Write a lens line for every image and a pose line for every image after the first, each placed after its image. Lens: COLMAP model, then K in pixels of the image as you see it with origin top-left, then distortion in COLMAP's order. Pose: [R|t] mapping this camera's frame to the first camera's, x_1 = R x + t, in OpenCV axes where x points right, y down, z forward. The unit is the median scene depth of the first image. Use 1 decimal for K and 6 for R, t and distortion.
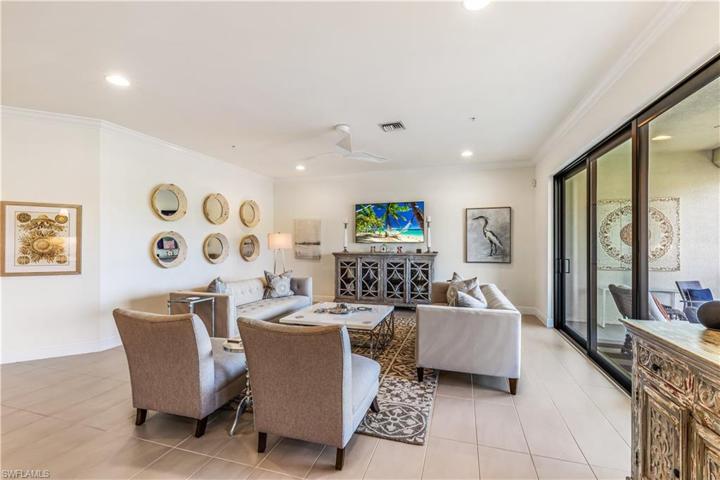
lens RADIAL K [[308.4, 0, 360.0], [0, 308.4, 240.0], [0, 0, 1]] dist [0.003778, 0.000593]
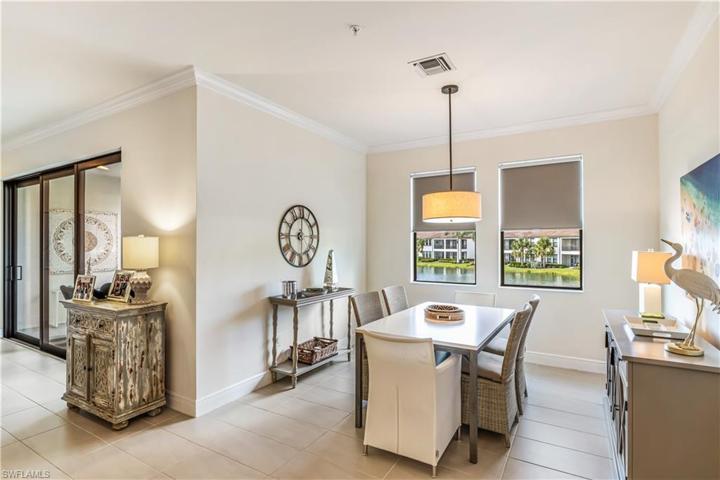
lens RADIAL K [[368.2, 0, 359.4], [0, 368.2, 245.3], [0, 0, 1]] dist [-0.001995, -0.000595]
pose [[0.222490, -0.002254, 0.974932, -0.253879], [-0.008168, 0.999958, 0.004176, -0.020308], [-0.974901, -0.008893, 0.222462, -0.352142]]
